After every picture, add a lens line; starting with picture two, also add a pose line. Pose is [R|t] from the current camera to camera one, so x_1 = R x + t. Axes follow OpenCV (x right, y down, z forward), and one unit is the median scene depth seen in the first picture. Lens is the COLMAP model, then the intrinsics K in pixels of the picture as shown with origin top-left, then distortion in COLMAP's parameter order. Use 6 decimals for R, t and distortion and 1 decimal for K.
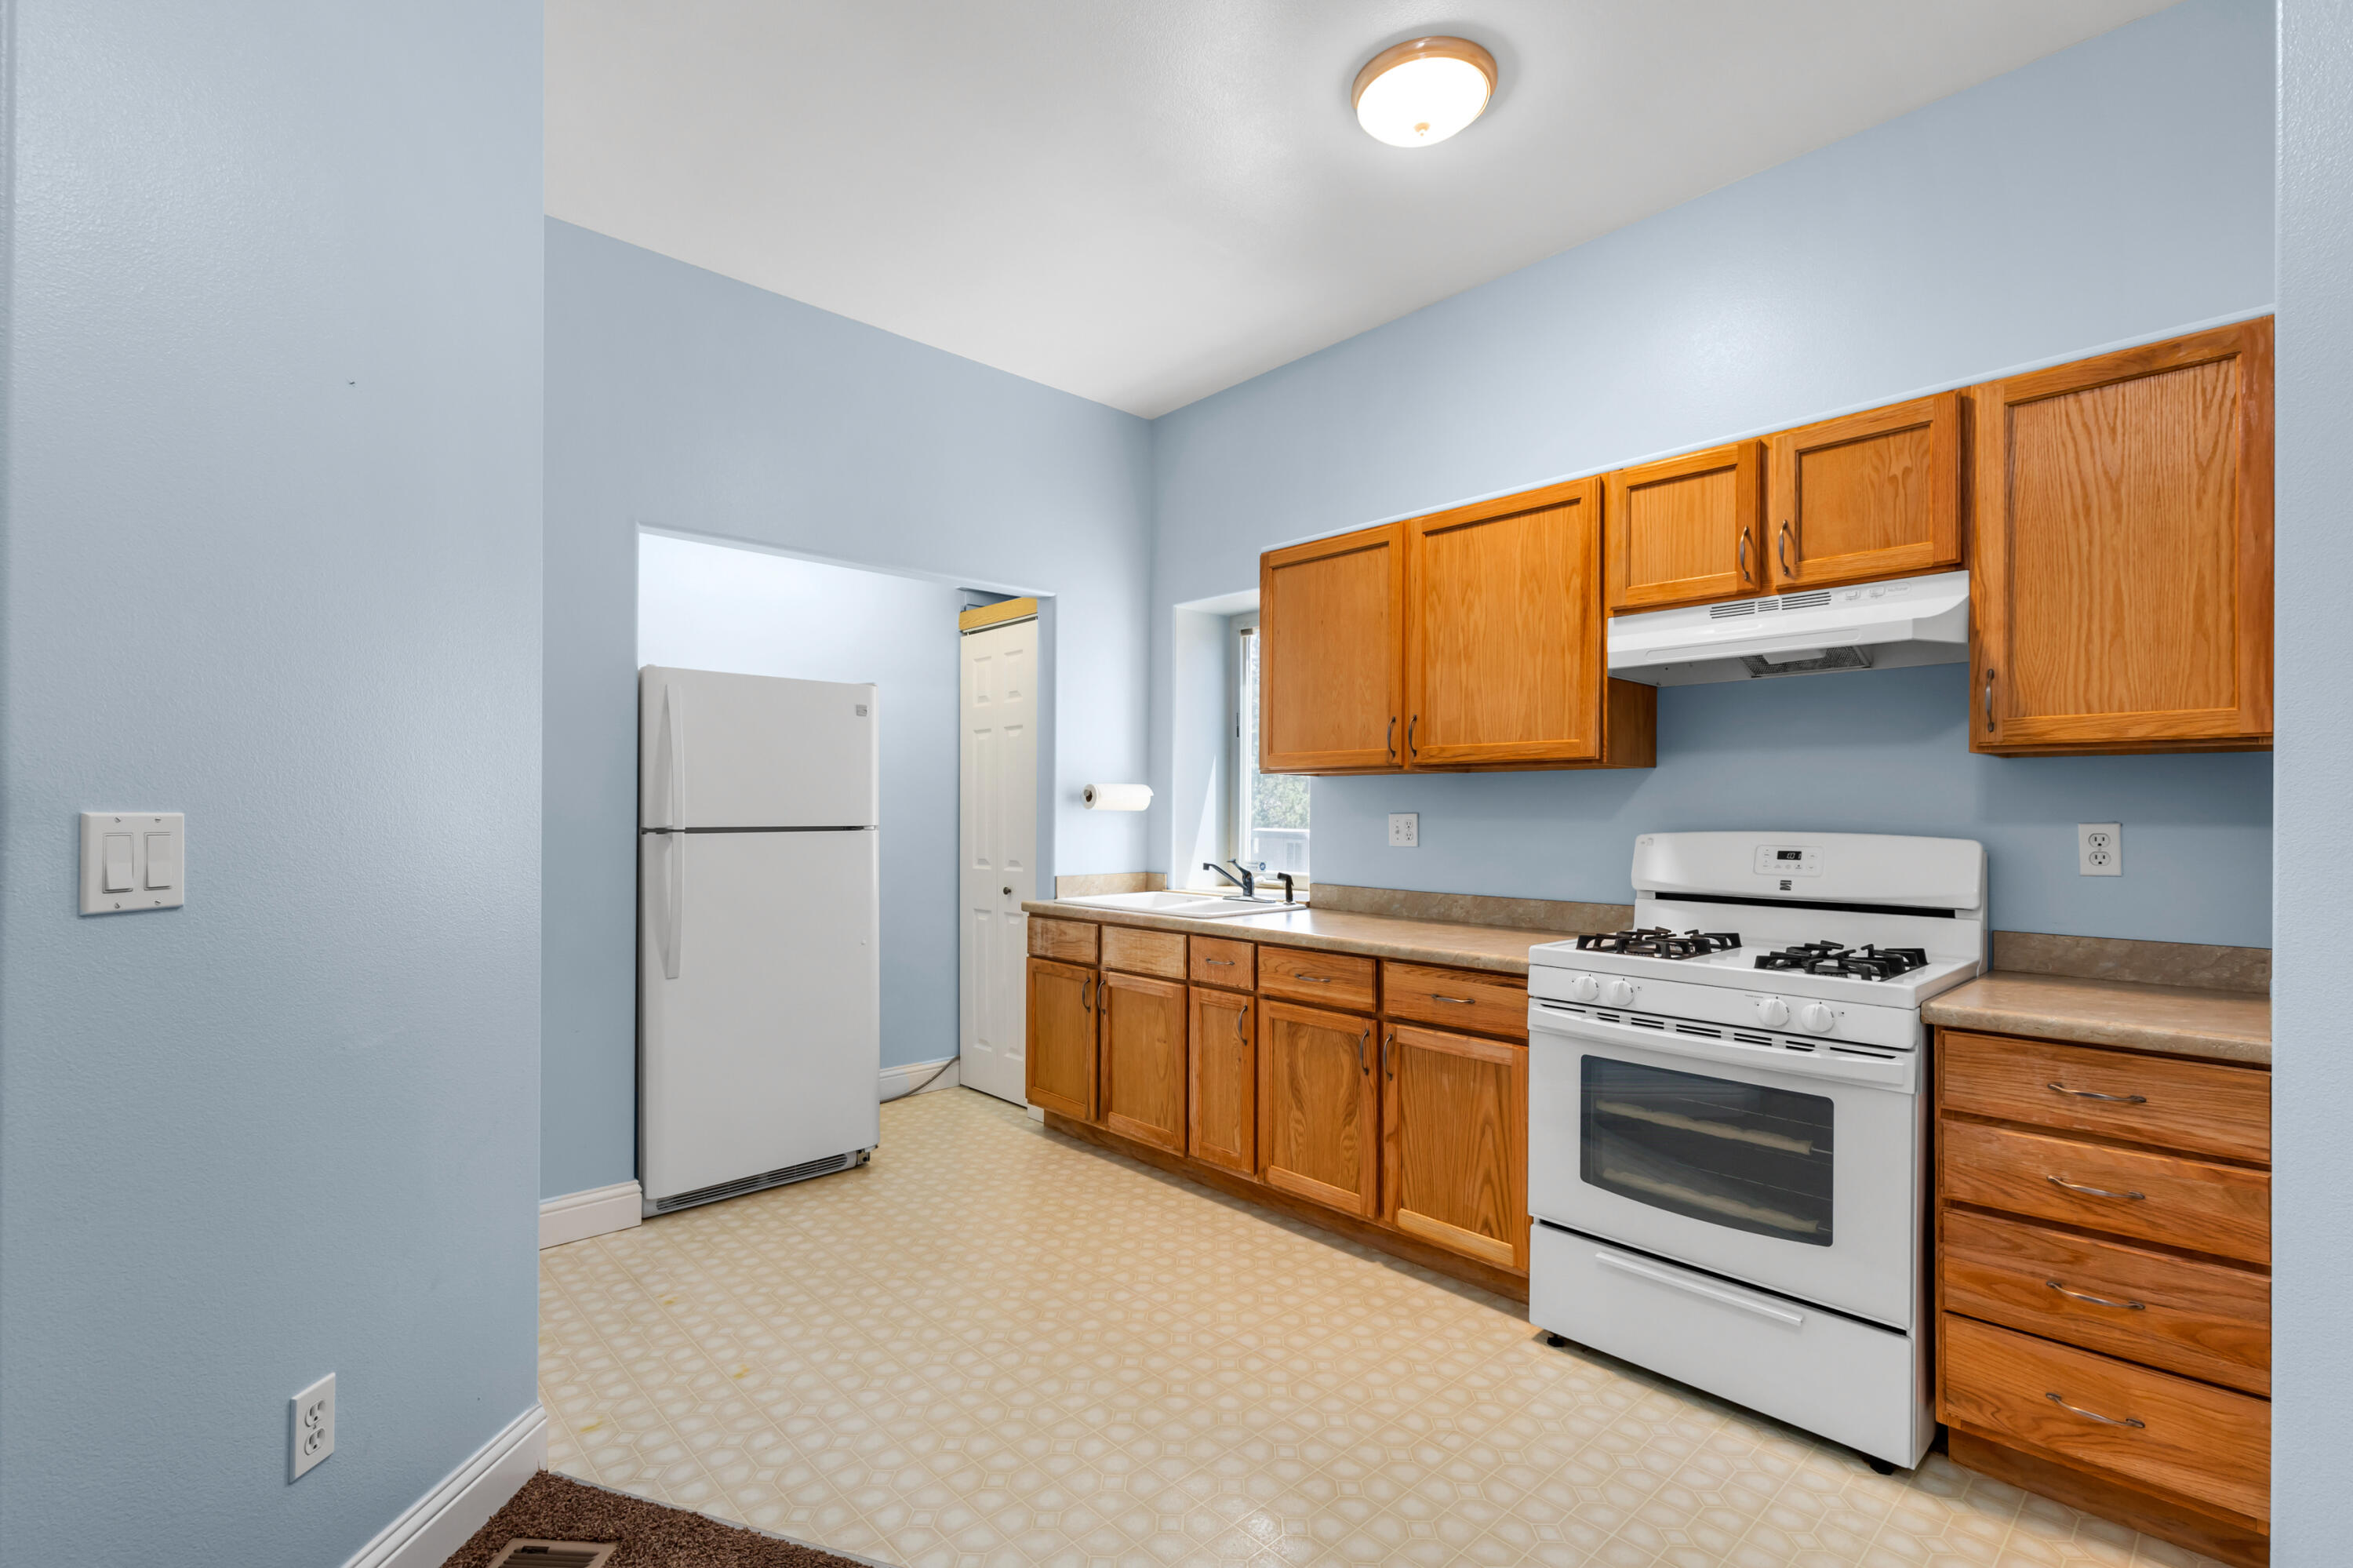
lens RADIAL K [[1066.0, 0, 1177.7], [0, 1066.0, 815.5], [0, 0, 1]] dist [0.000240, -0.000352]
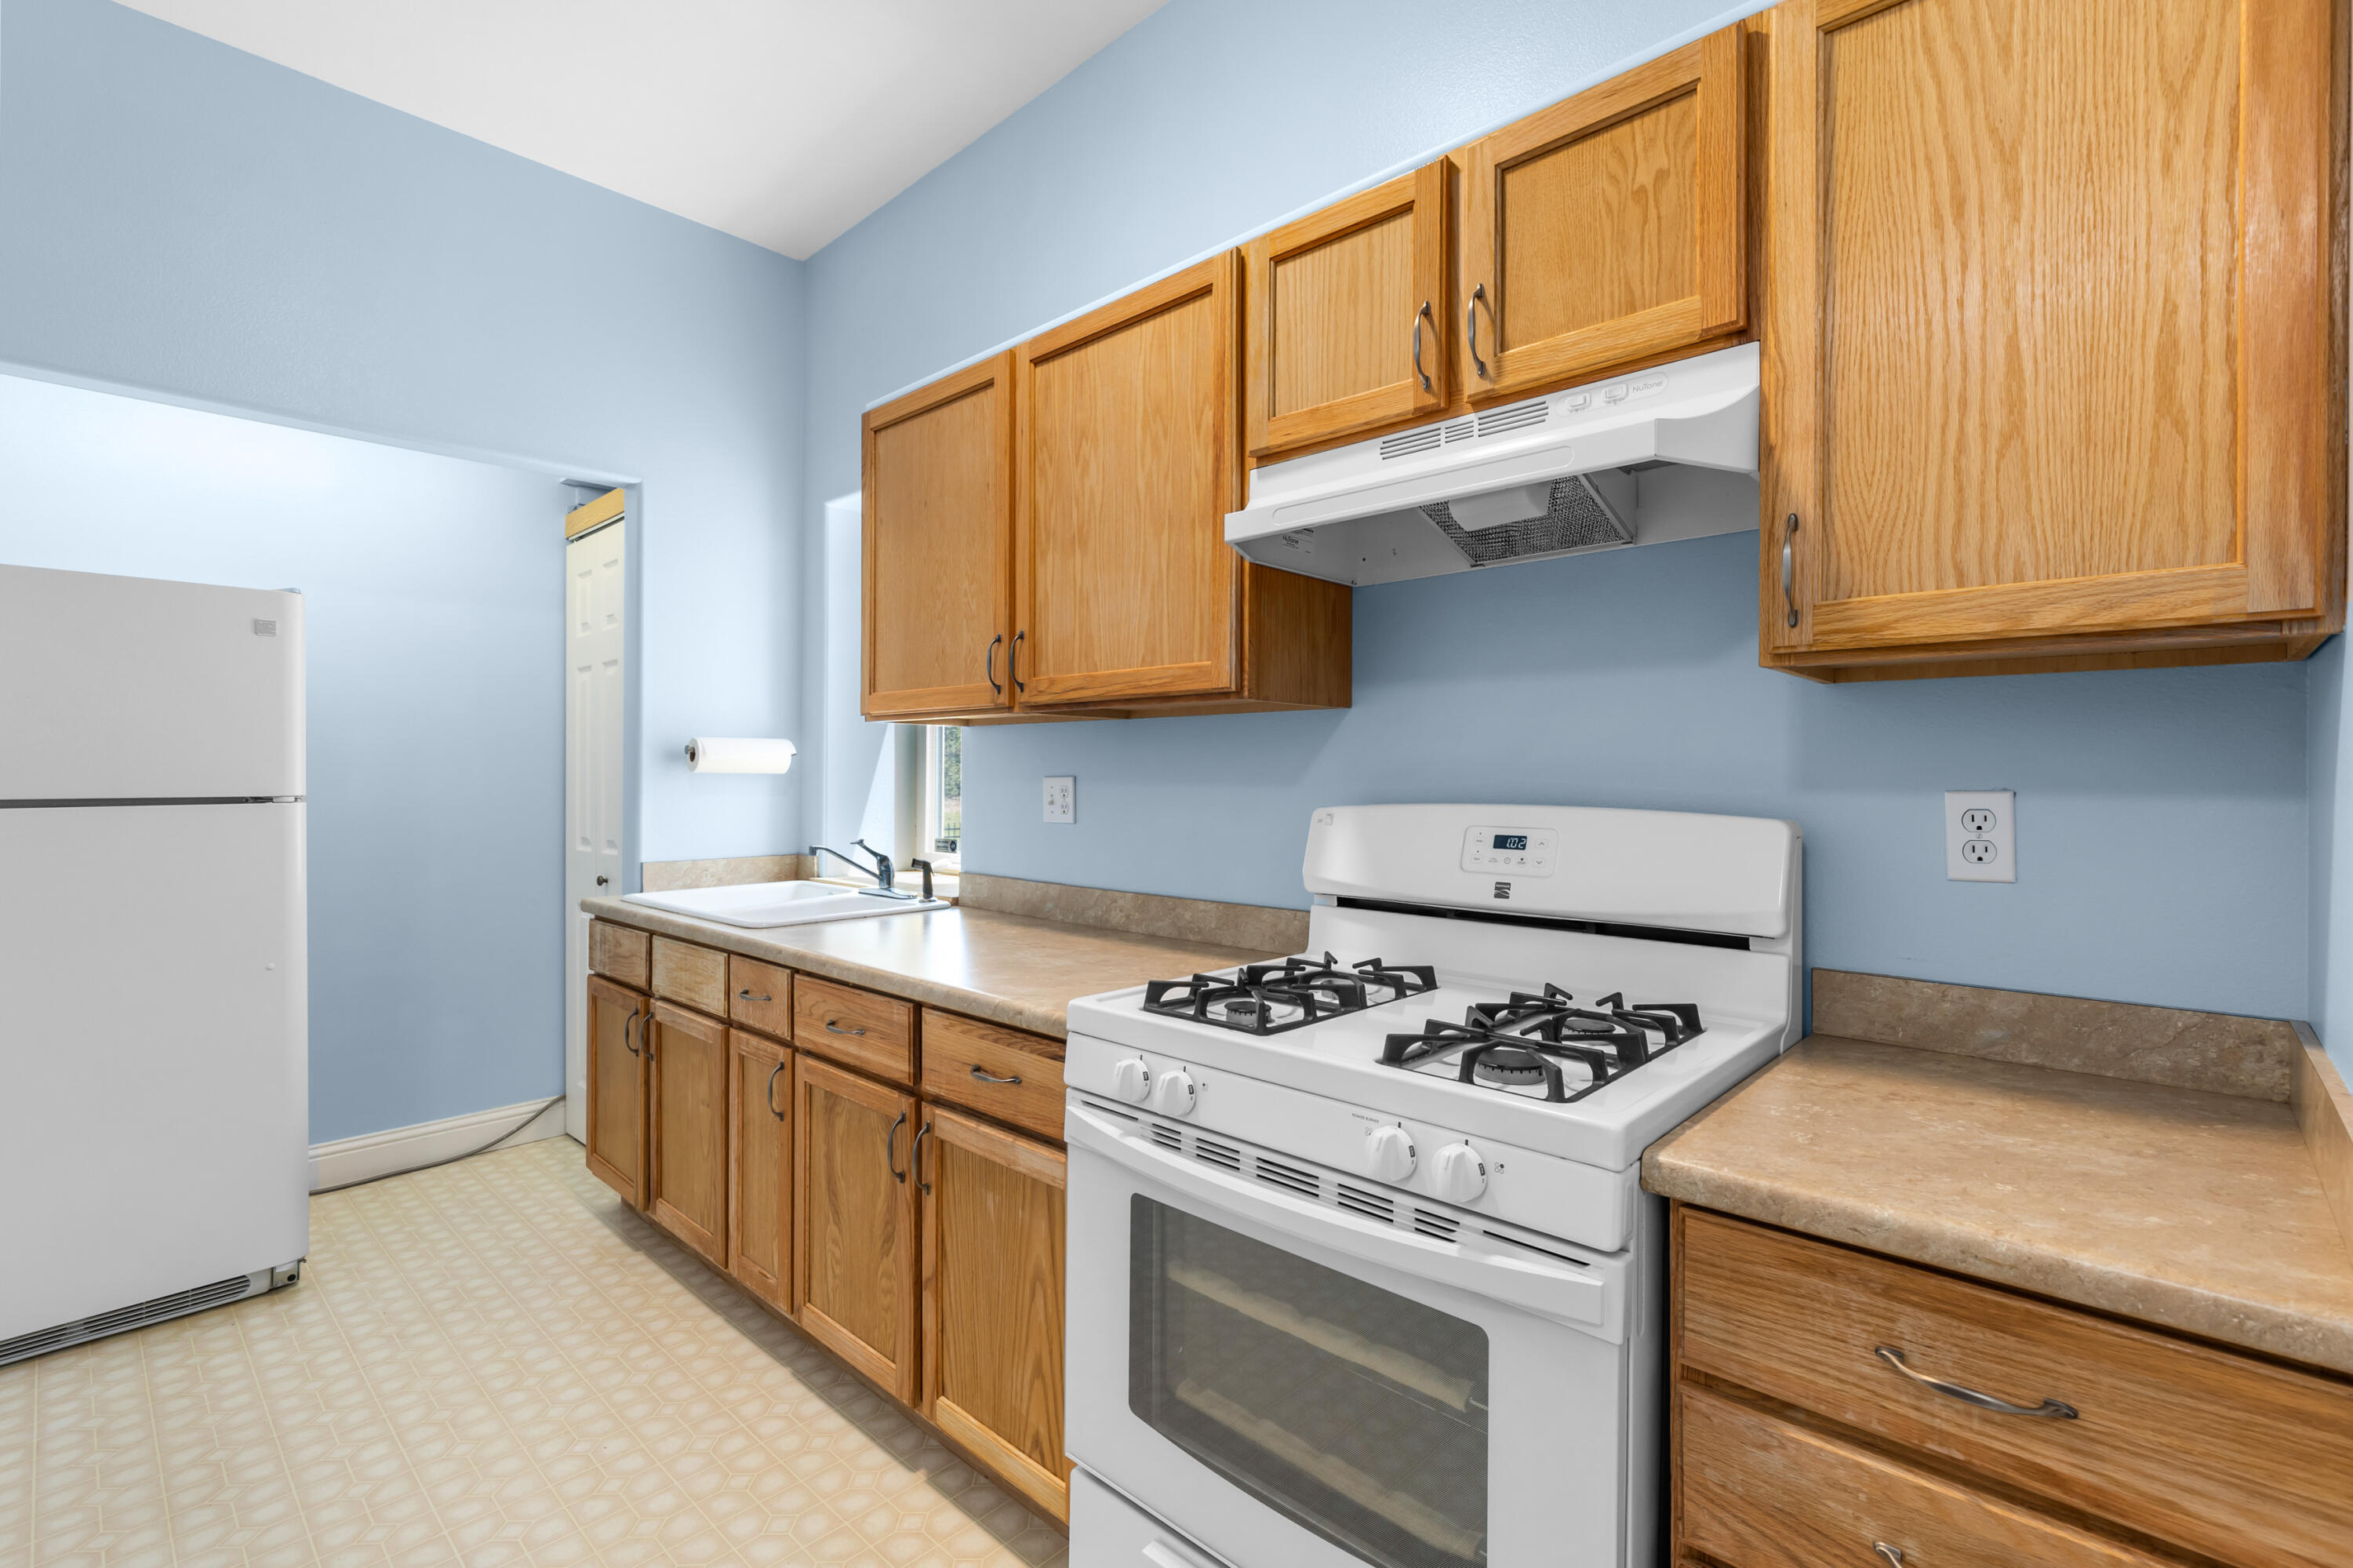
lens RADIAL K [[1065.1, 0, 1176.5], [0, 1065.1, 784.0], [0, 0, 1]] dist [0.002504, -0.000075]
pose [[0.997667, -0.002794, 0.068212, 0.332377], [0.002456, 0.999984, 0.005043, -0.000668], [-0.068225, -0.004863, 0.997658, 0.384768]]
